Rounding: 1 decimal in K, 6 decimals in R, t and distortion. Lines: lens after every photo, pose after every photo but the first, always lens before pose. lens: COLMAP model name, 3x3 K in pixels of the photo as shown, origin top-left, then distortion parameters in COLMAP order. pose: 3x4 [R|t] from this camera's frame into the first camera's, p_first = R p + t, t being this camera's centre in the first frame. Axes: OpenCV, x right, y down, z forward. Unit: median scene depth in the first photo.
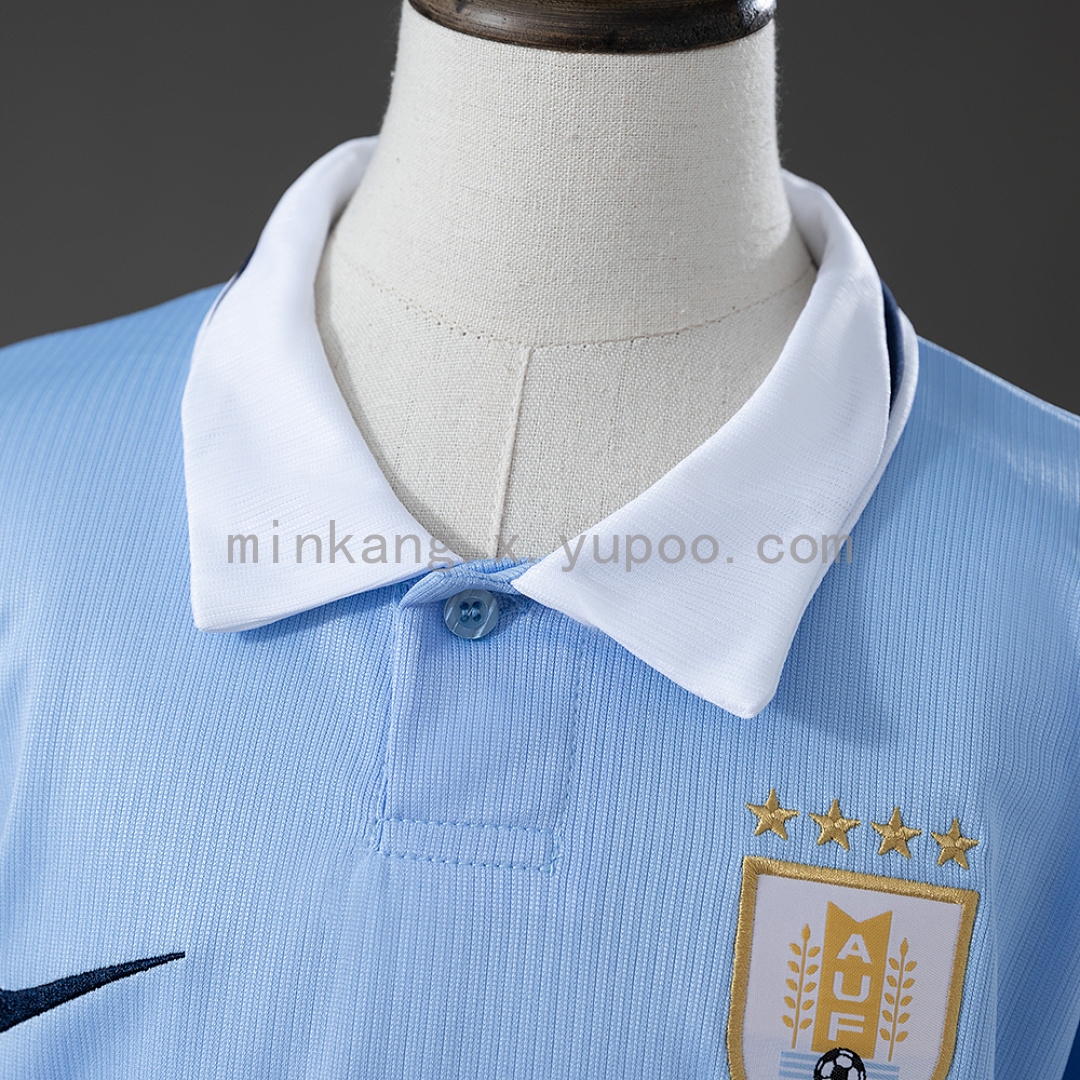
lens RADIAL K [[3274.0, 0, 540.0], [0, 3274.0, 540.0], [0, 0, 1]] dist [-0.010828, -1.887113]
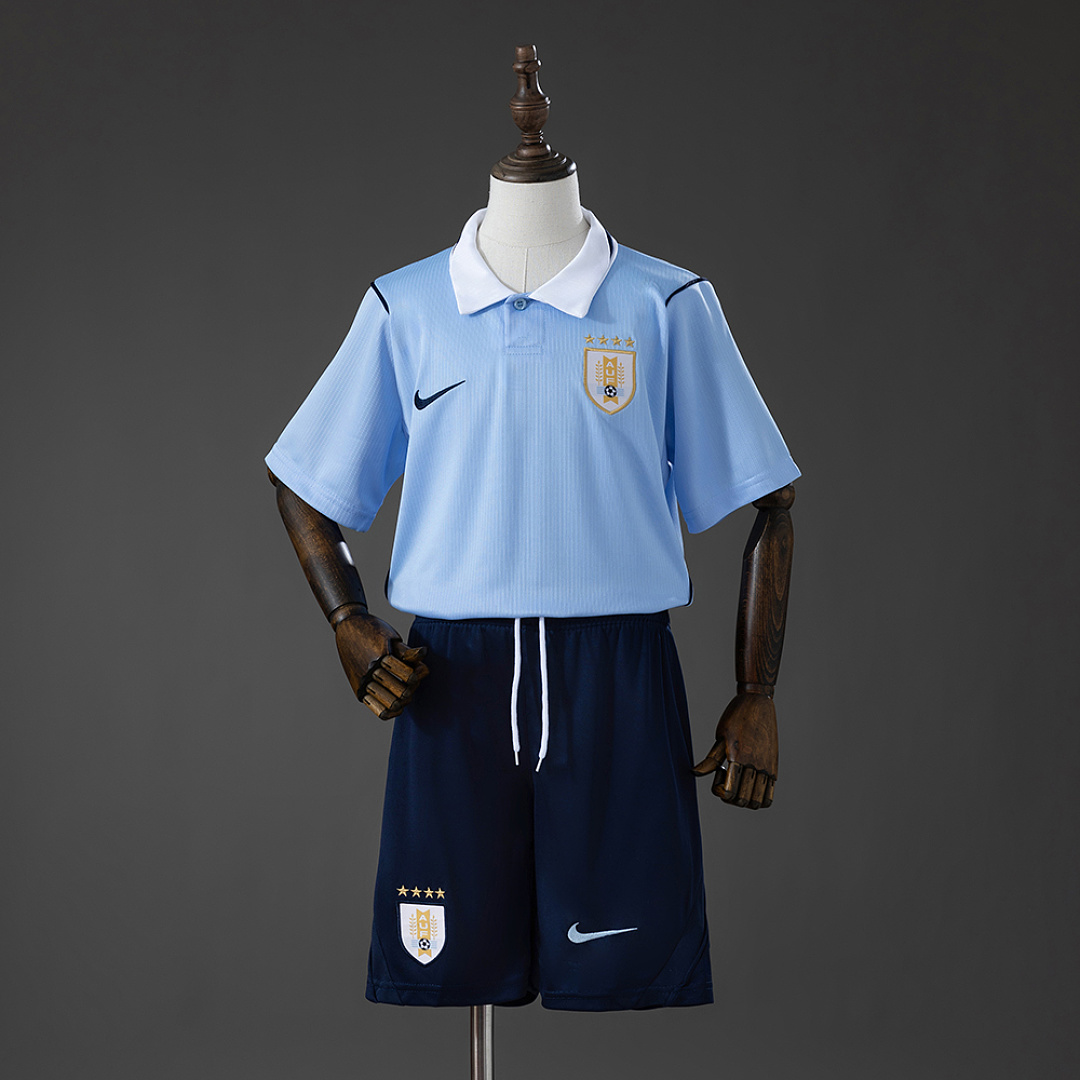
lens RADIAL K [[3274.0, 0, 540.0], [0, 3274.0, 540.0], [0, 0, 1]] dist [-0.010828, -1.887113]
pose [[0.995207, -0.096154, 0.017802, -0.105469], [0.097364, 0.991267, -0.088933, 0.750813], [-0.009095, 0.090240, 0.995878, -3.488512]]
